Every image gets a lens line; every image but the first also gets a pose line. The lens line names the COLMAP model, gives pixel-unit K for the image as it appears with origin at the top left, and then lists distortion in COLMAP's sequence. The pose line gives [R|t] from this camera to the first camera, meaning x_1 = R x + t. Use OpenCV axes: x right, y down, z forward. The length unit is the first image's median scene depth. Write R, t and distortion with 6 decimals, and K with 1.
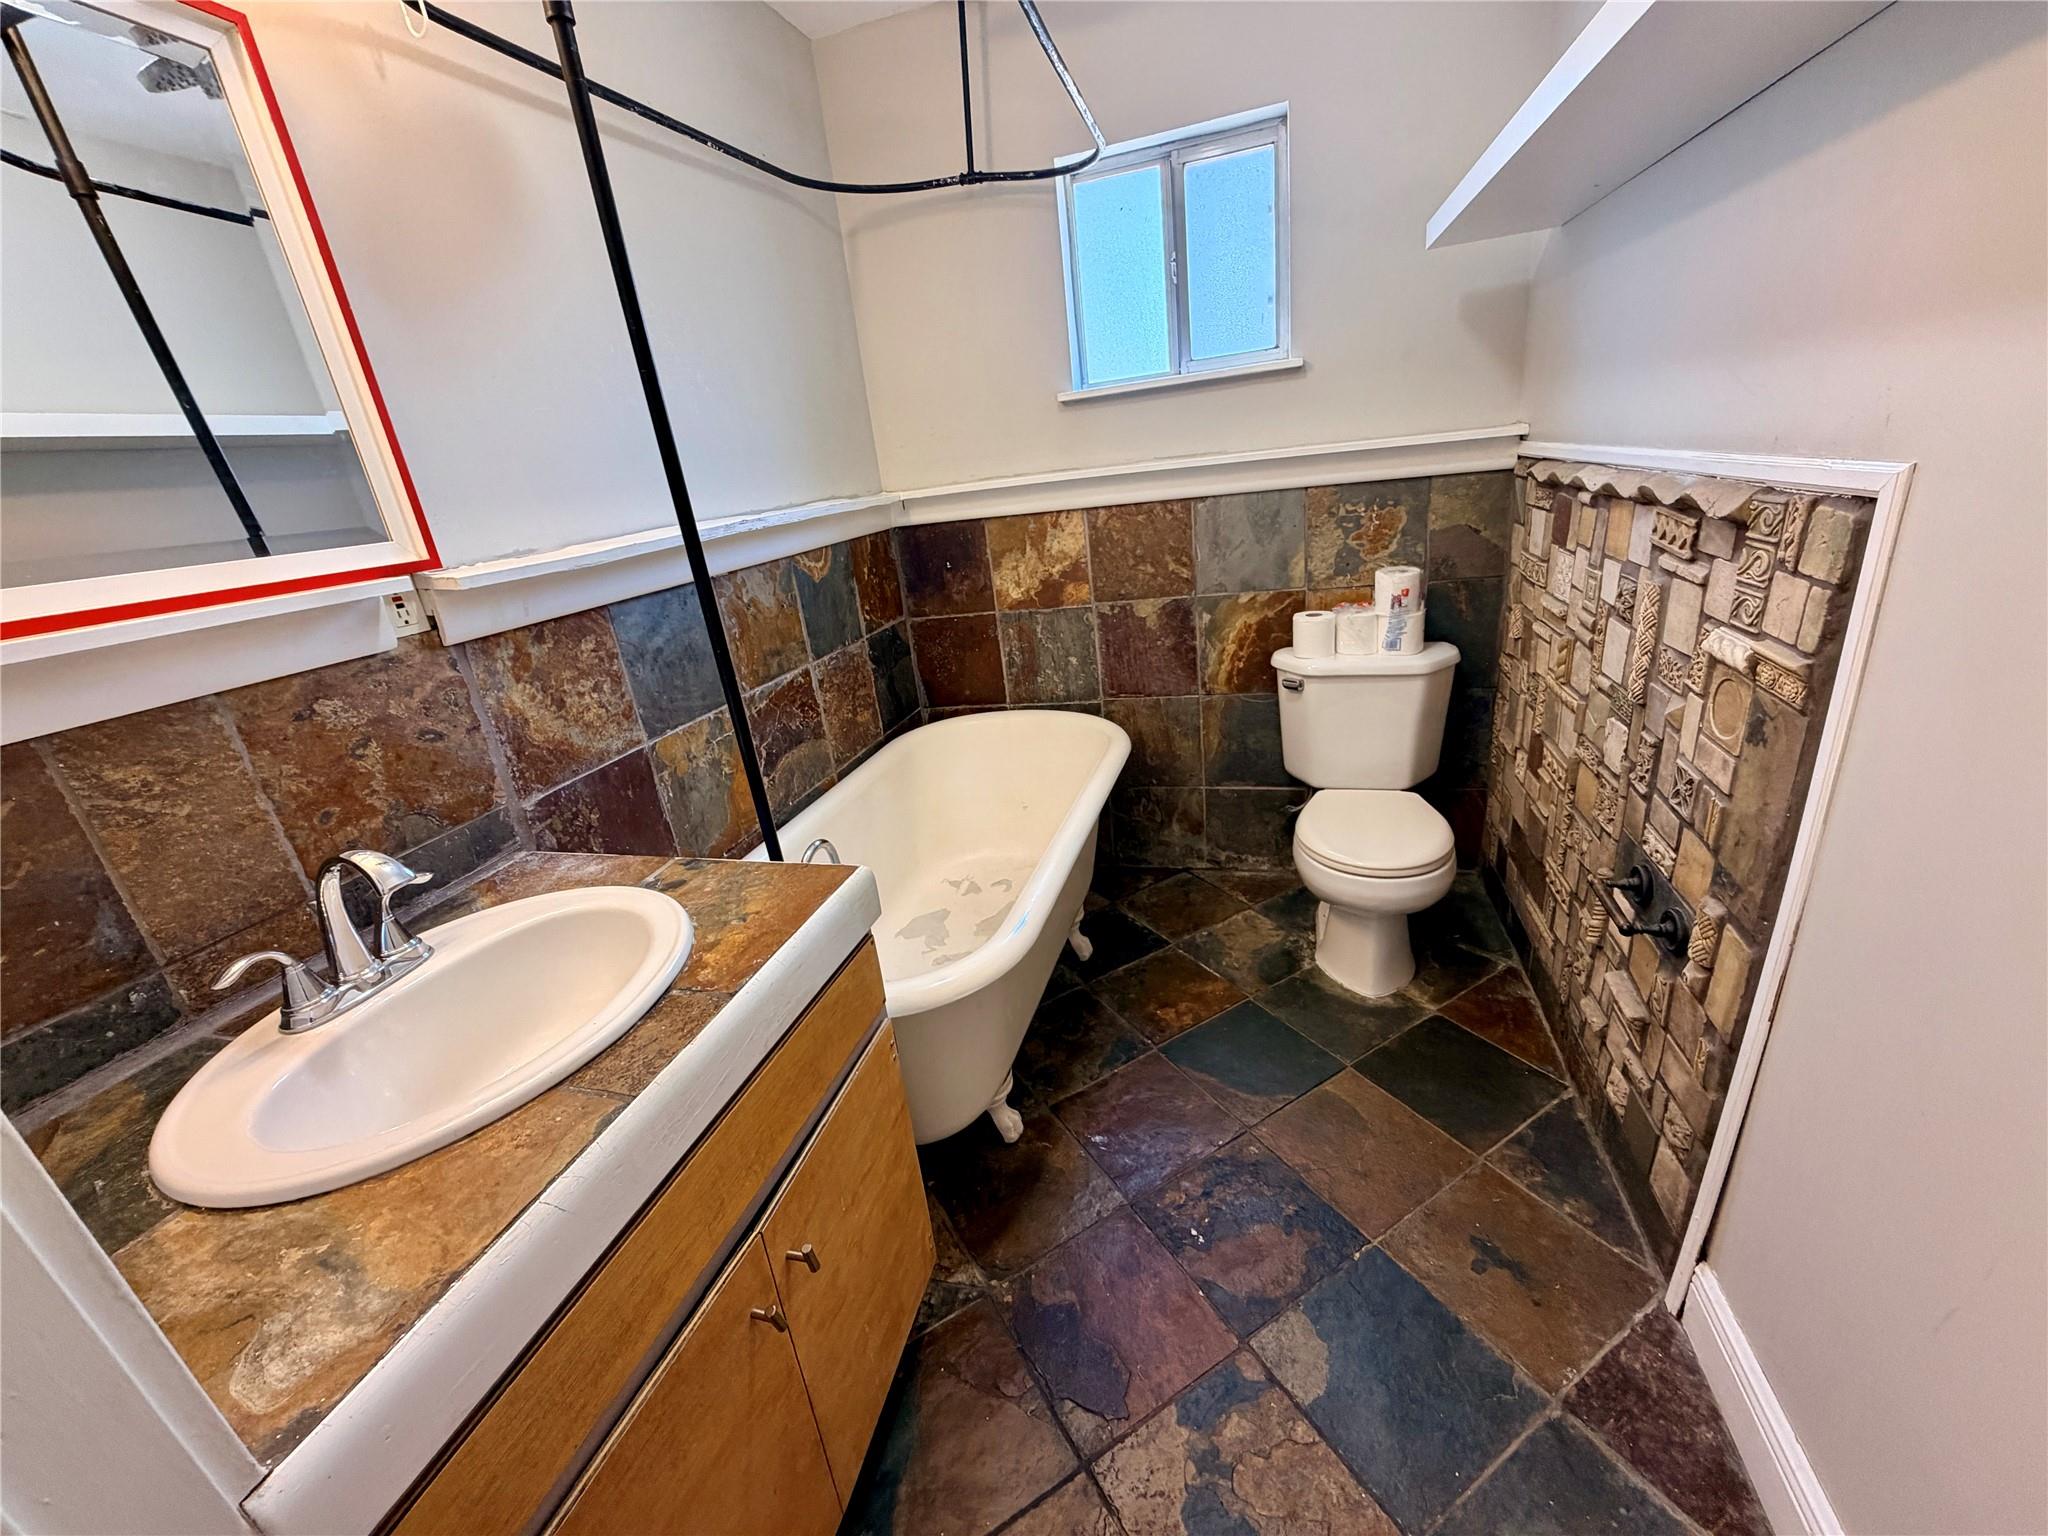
lens RADIAL K [[817.0, 0, 1018.5], [0, 817.0, 771.6], [0, 0, 1]] dist [0.000785, -0.000097]
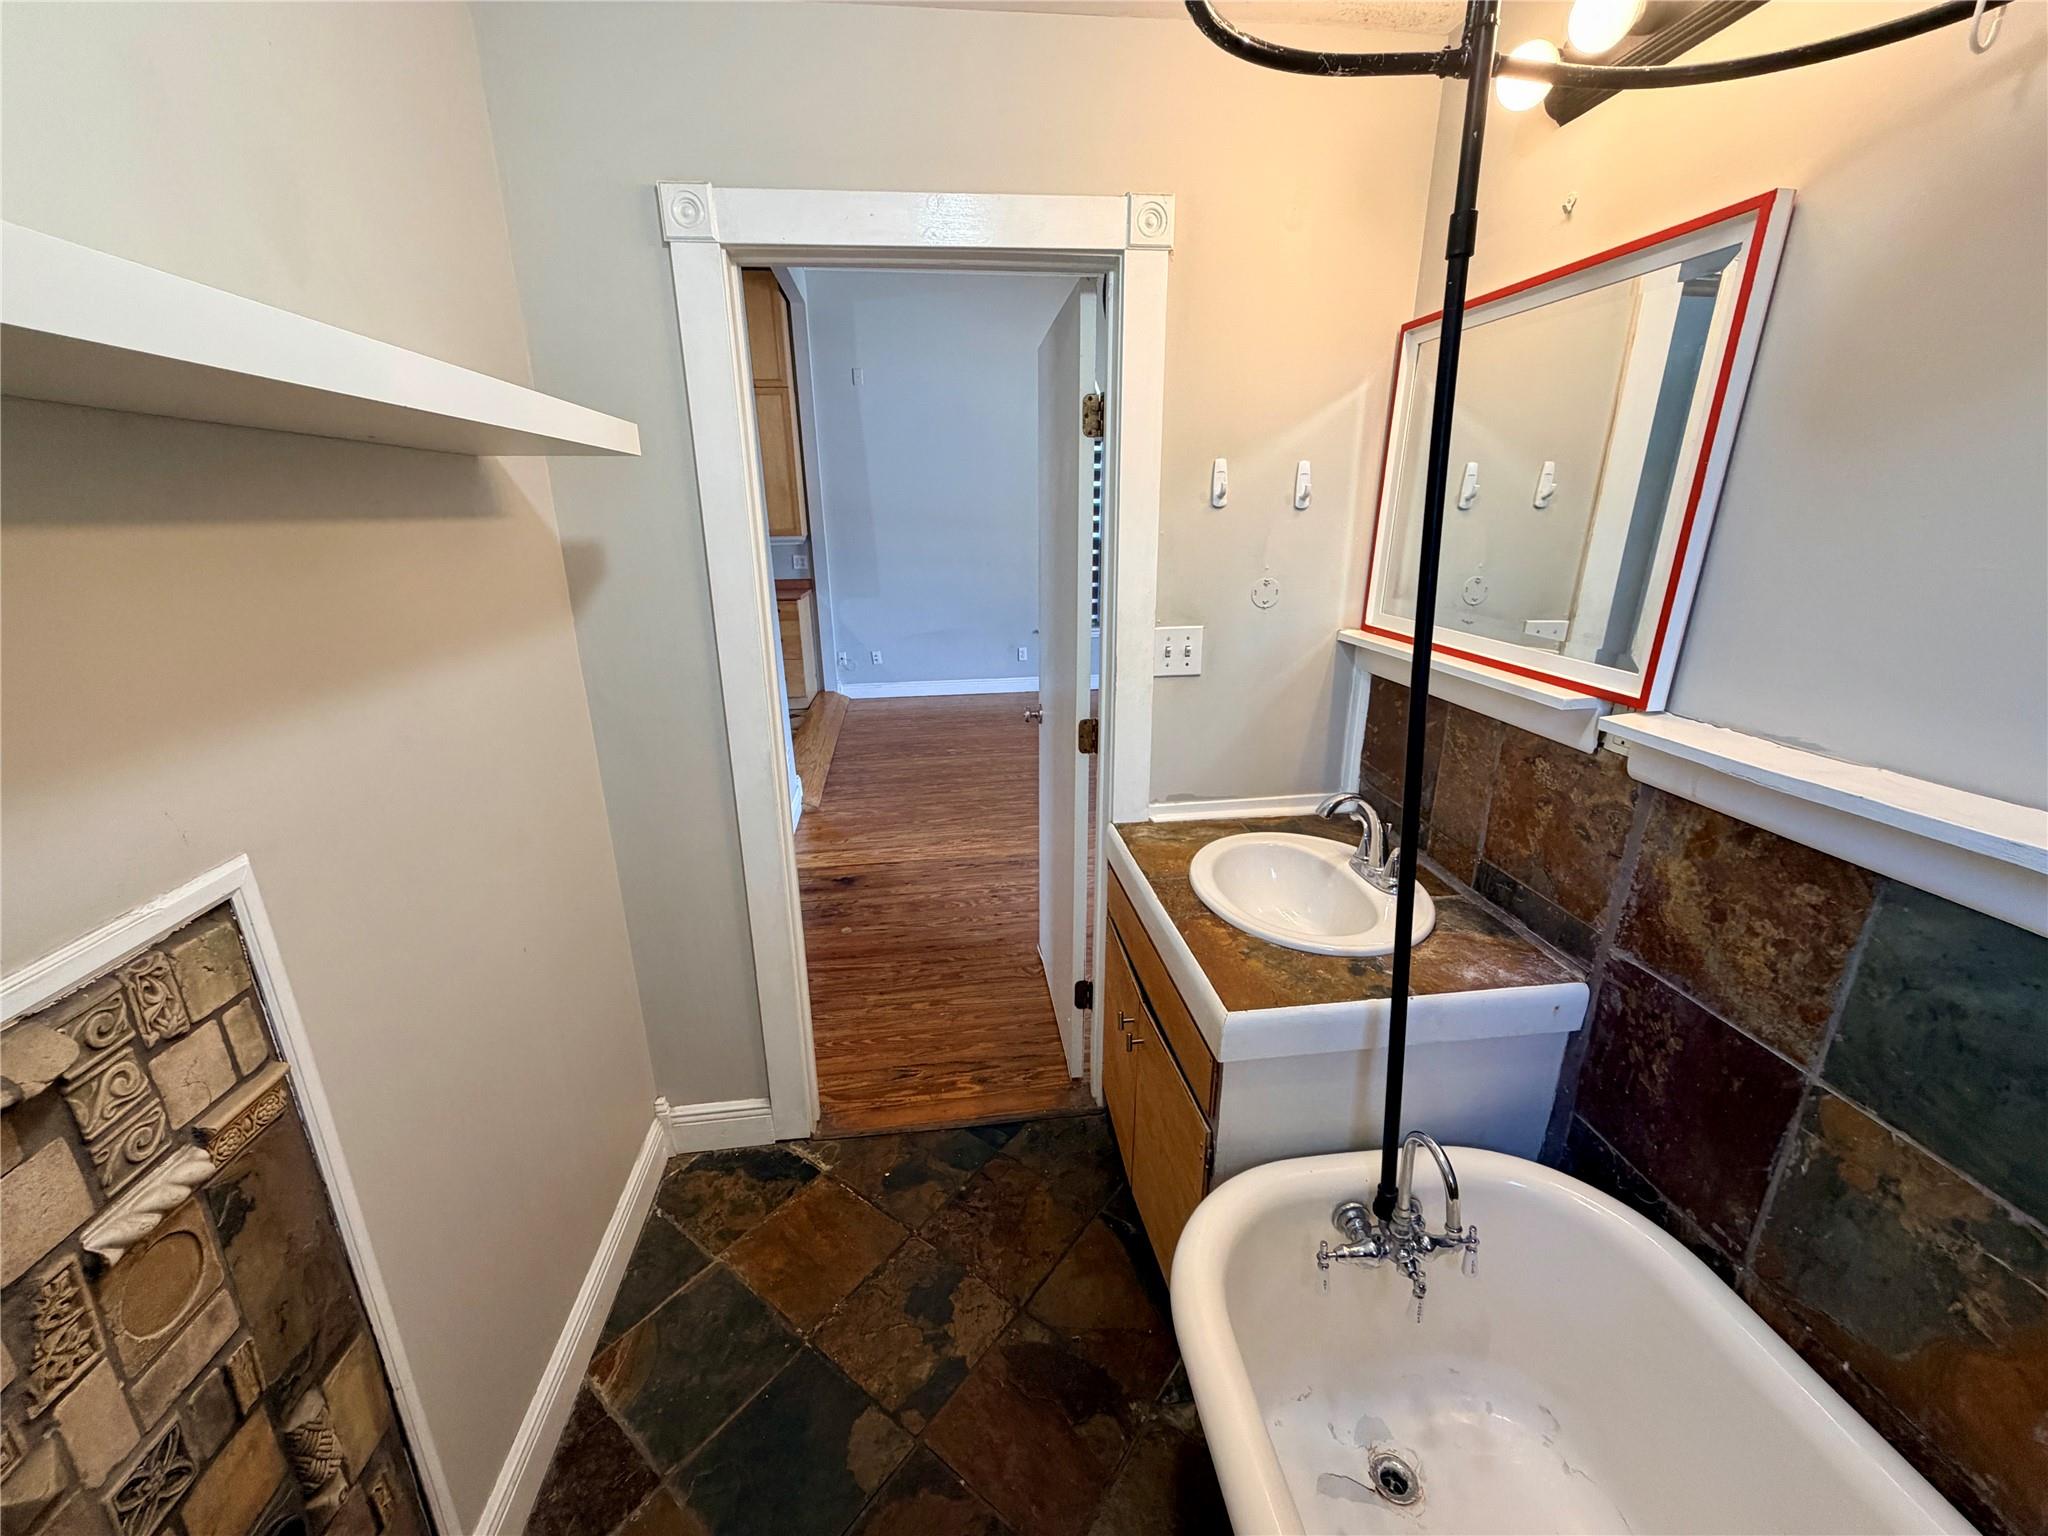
lens RADIAL K [[817.0, 0, 1019.3], [0, 817.0, 767.8], [0, 0, 1]] dist [0.000785, -0.000097]
pose [[-0.912627, 0.234802, -0.334634, 0.302736], [-0.034946, 0.770782, 0.636139, -0.712607], [0.407297, 0.592252, -0.695231, 1.262057]]
